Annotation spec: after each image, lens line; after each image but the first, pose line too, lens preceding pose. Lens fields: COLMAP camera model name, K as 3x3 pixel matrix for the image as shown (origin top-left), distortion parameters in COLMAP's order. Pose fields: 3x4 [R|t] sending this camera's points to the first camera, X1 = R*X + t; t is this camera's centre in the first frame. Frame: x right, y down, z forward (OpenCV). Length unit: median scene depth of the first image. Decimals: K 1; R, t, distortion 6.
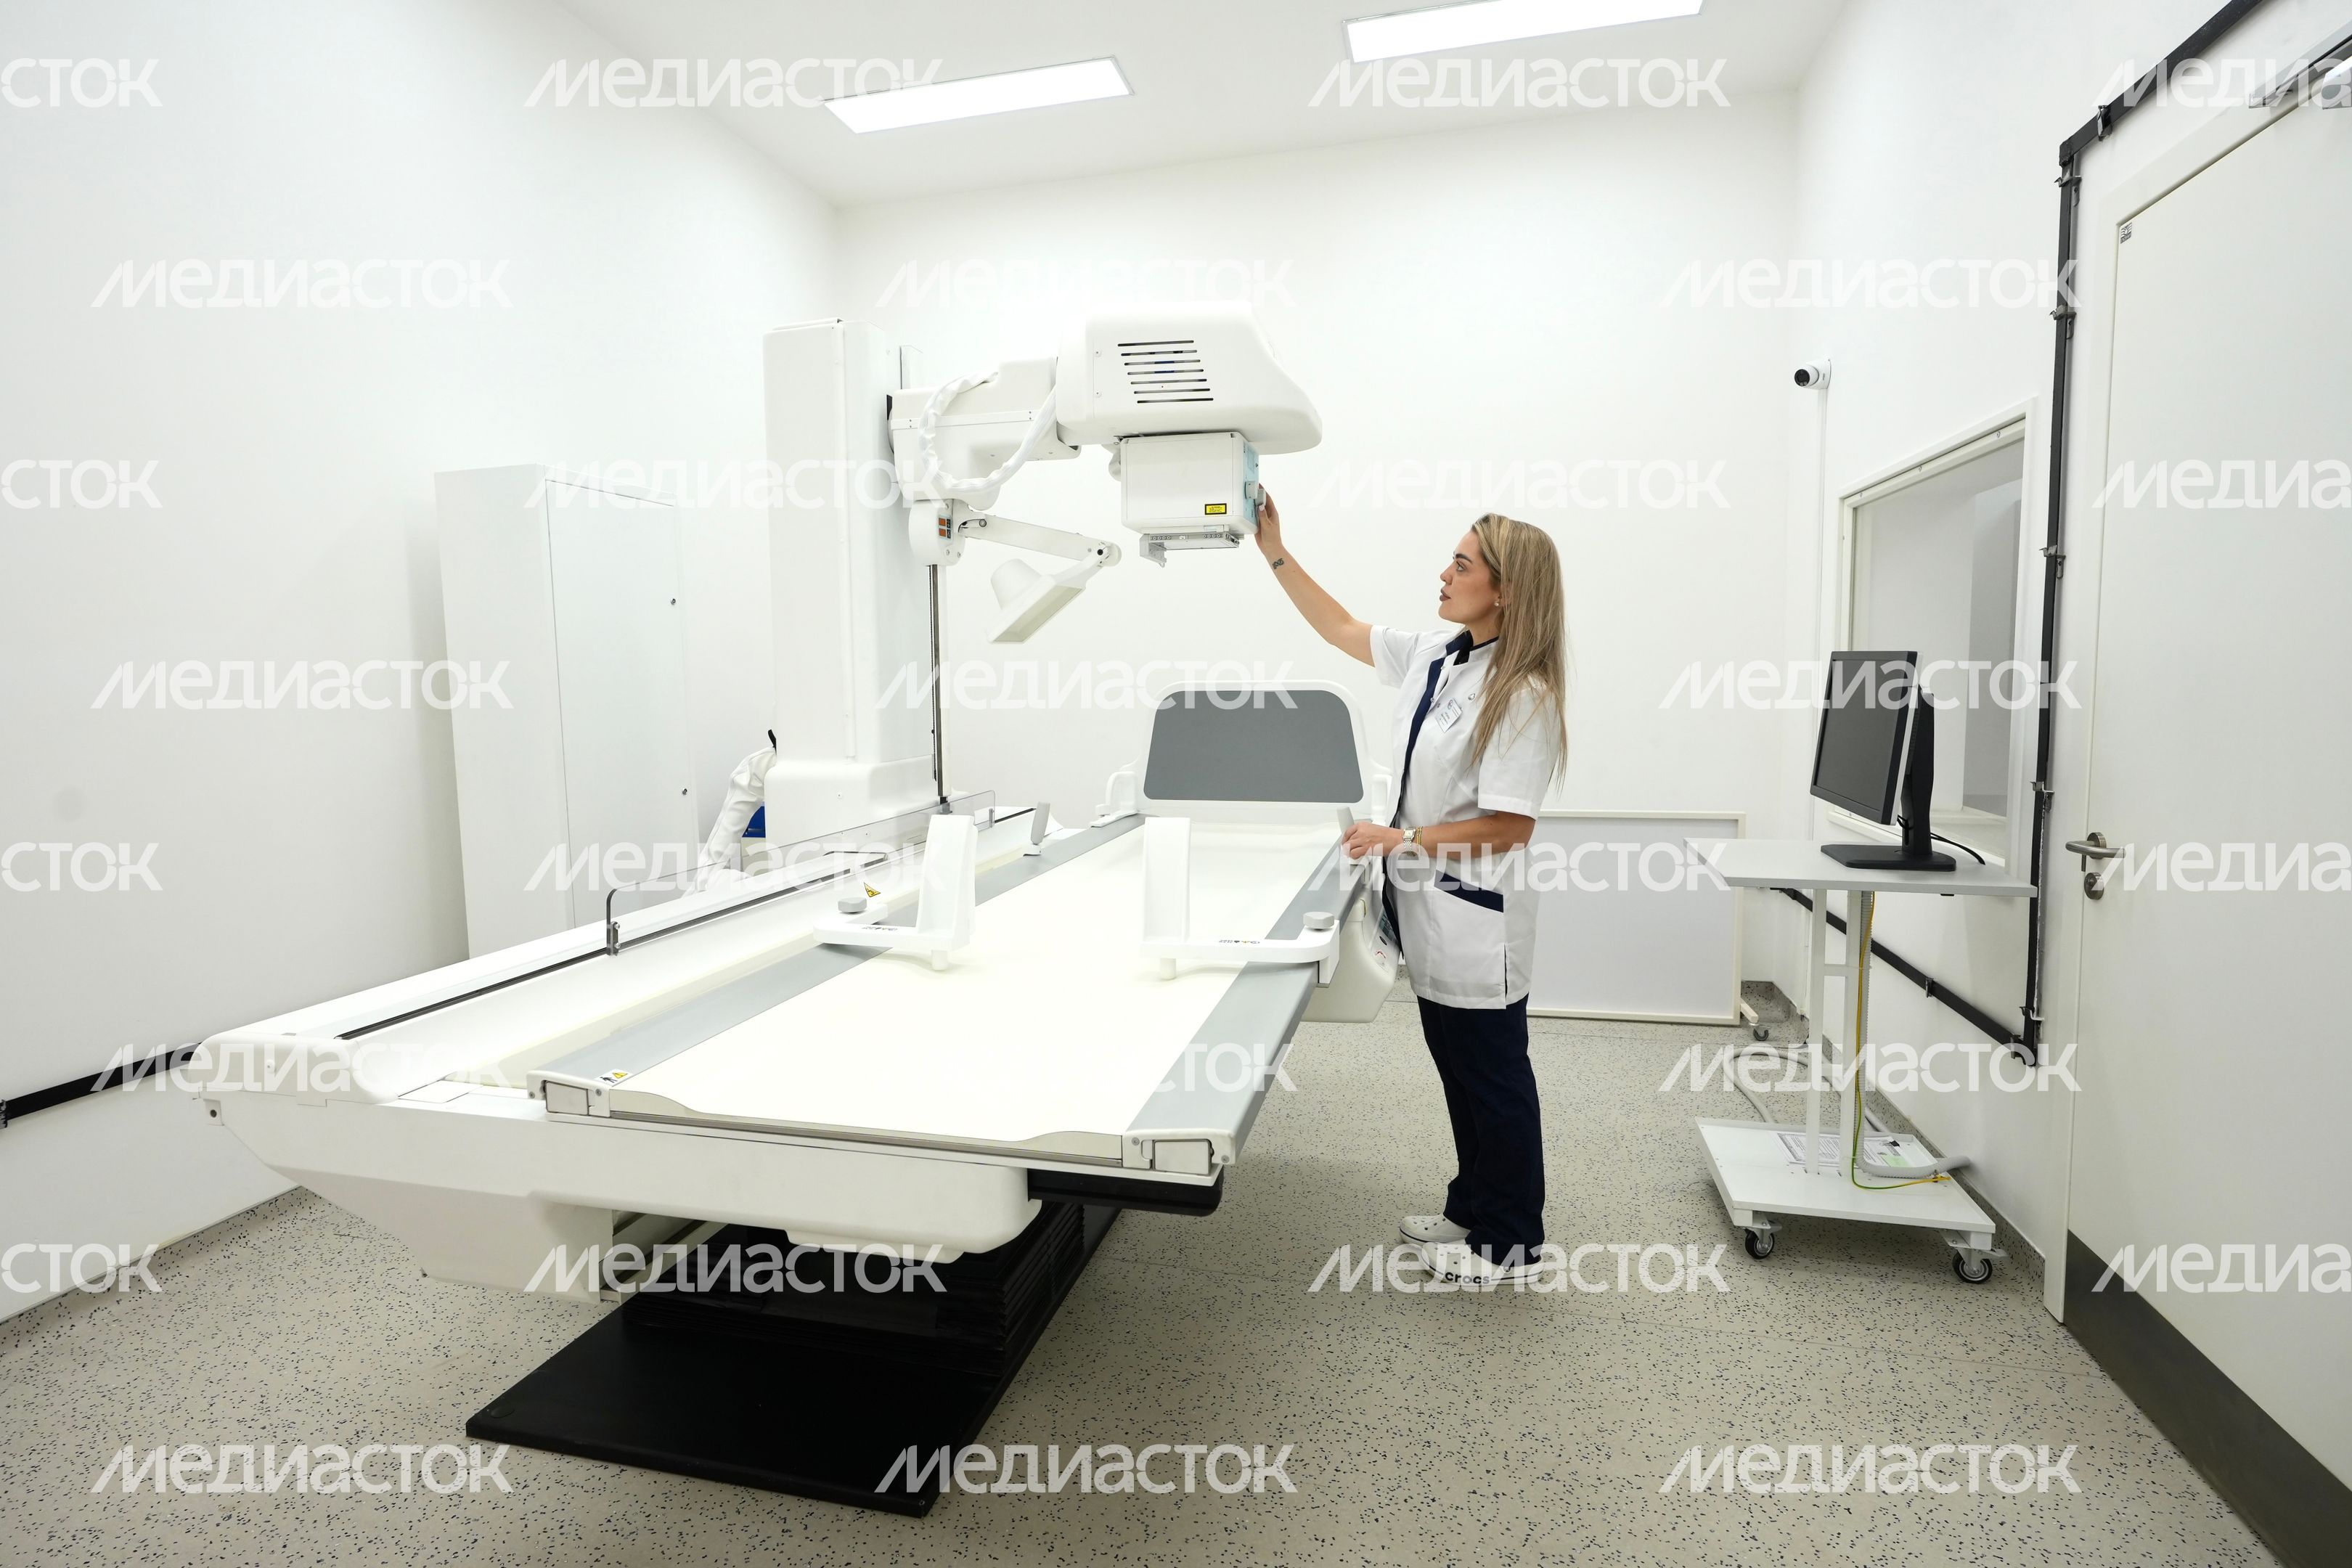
lens RADIAL K [[1161.9, 0, 1182.8], [0, 1161.9, 768.5], [0, 0, 1]] dist [-0.006605, 0.003973]
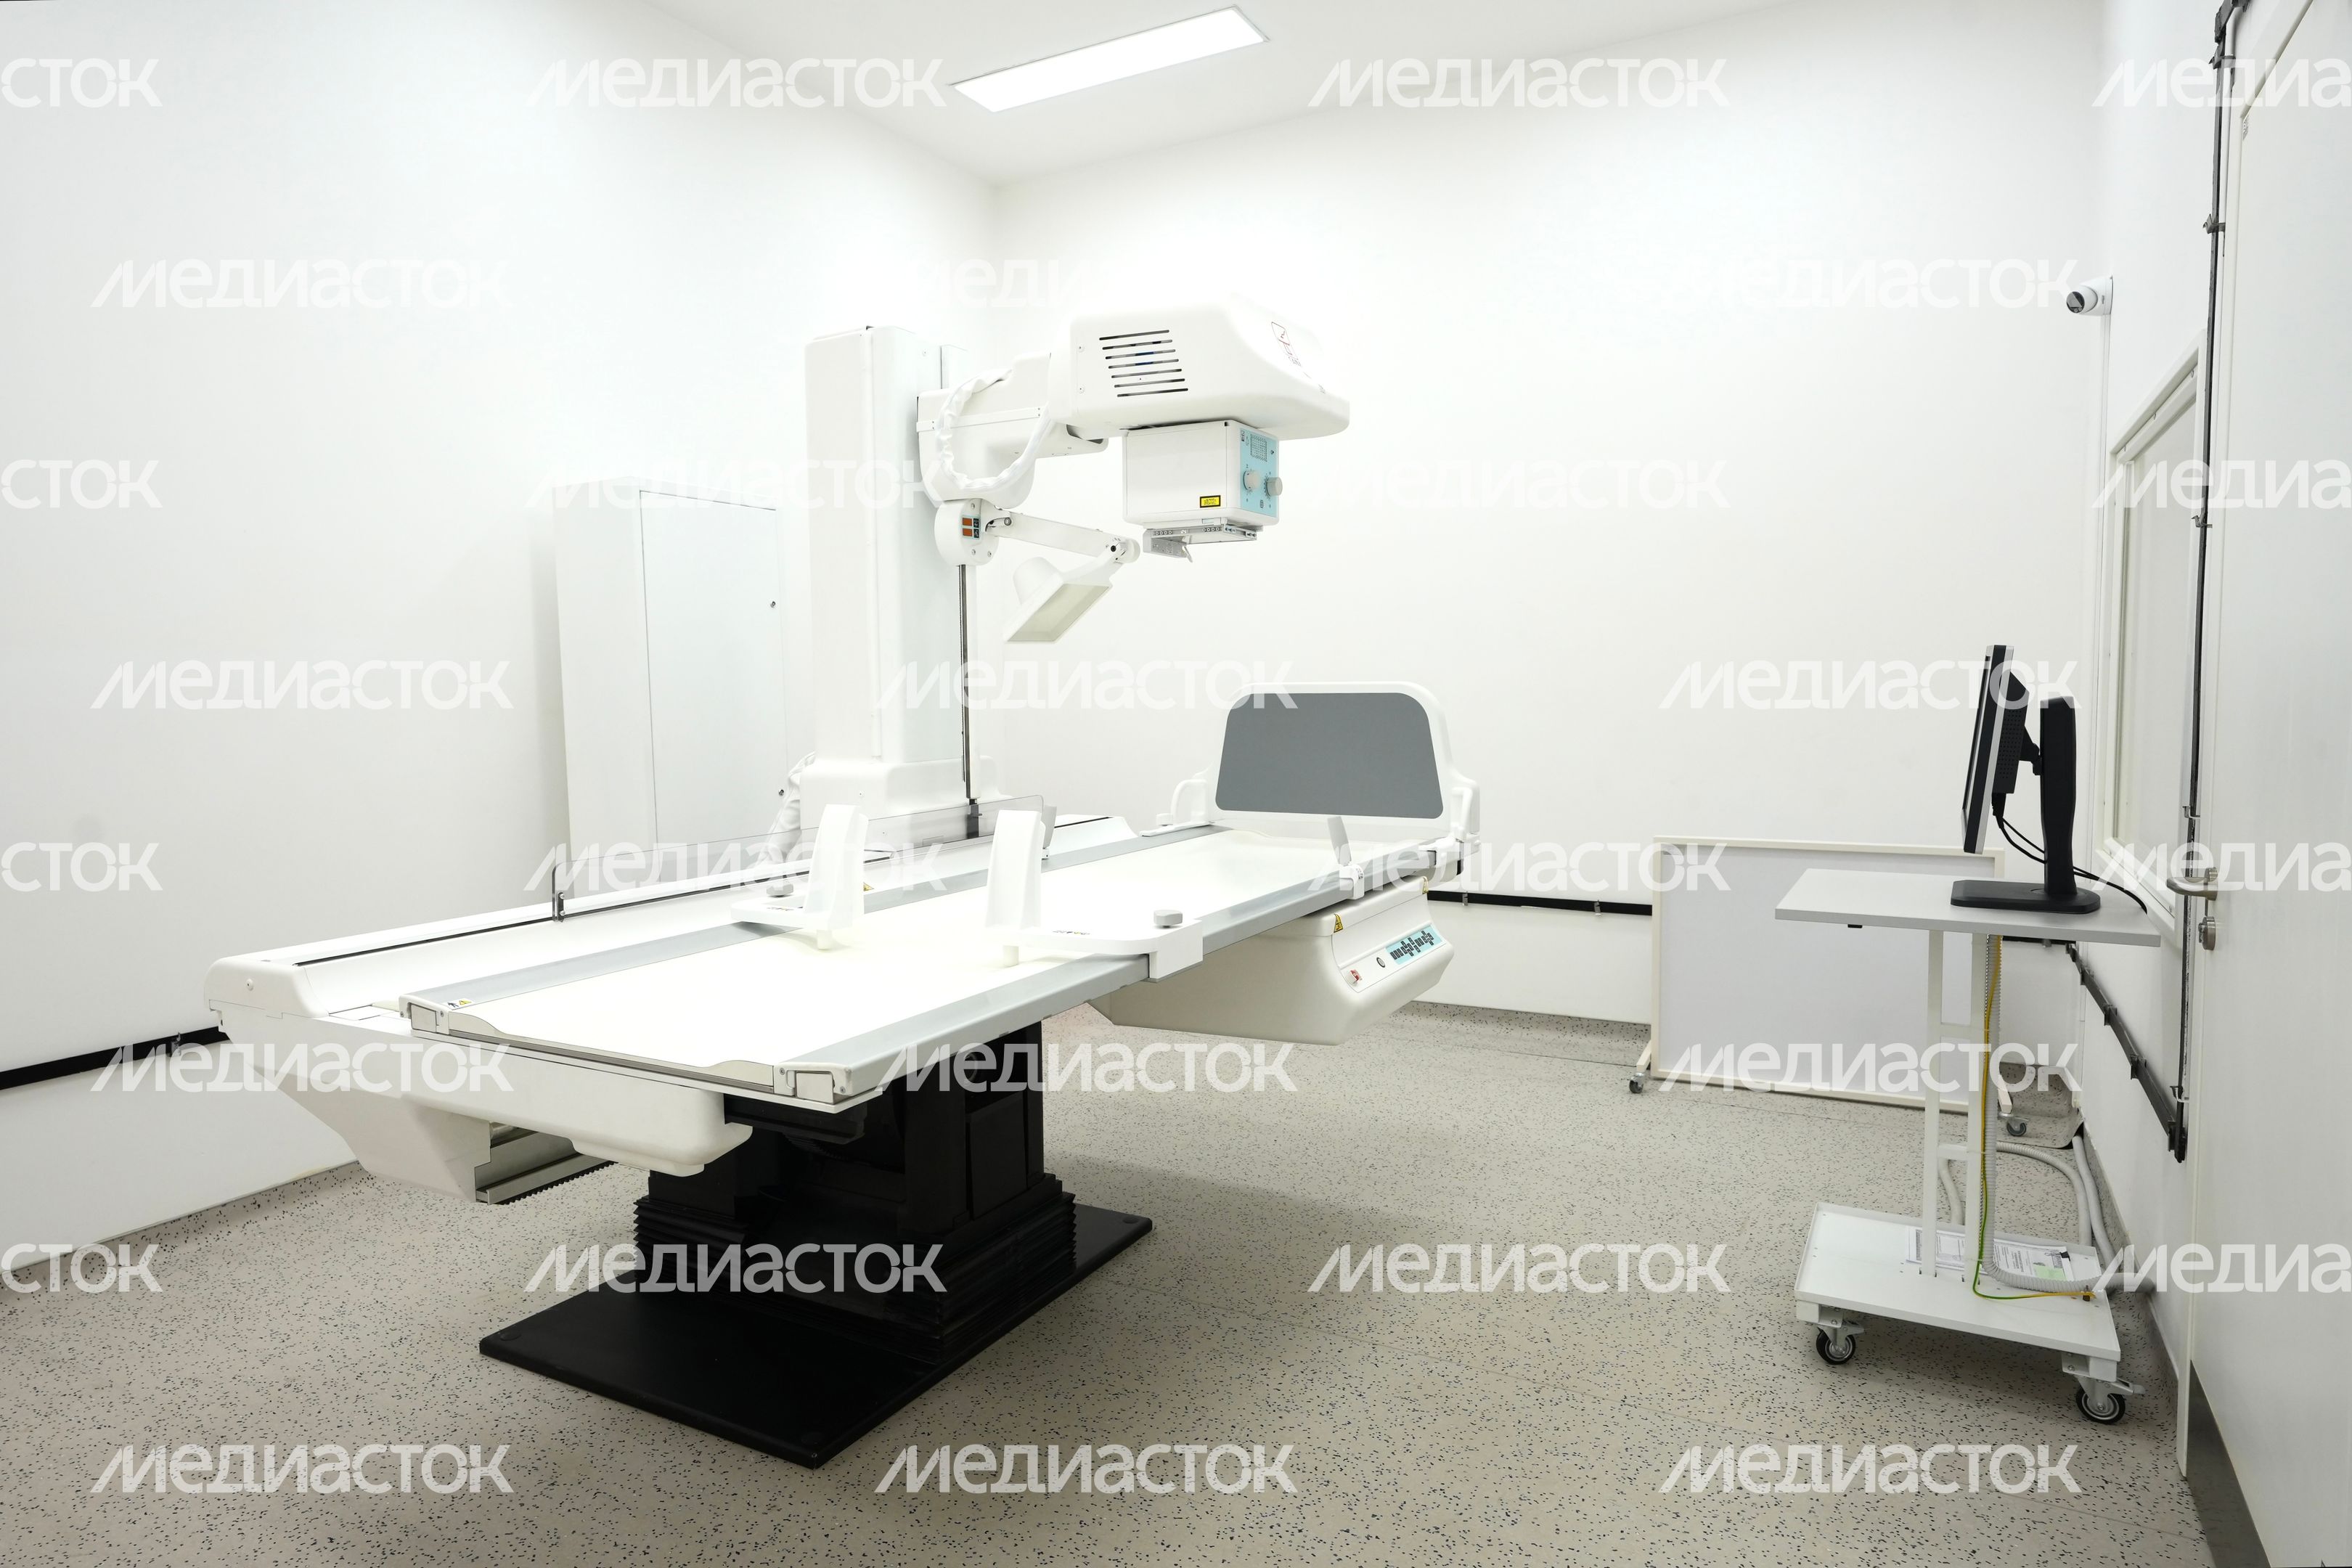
lens RADIAL K [[1374.3, 0, 1177.9], [0, 1374.3, 780.9], [0, 0, 1]] dist [0.001745, -0.001456]
pose [[0.967665, 0.018554, -0.251555, 0.284913], [-0.020422, 0.999780, -0.004816, 0.012309], [0.251411, 0.009798, 0.967831, -0.097385]]
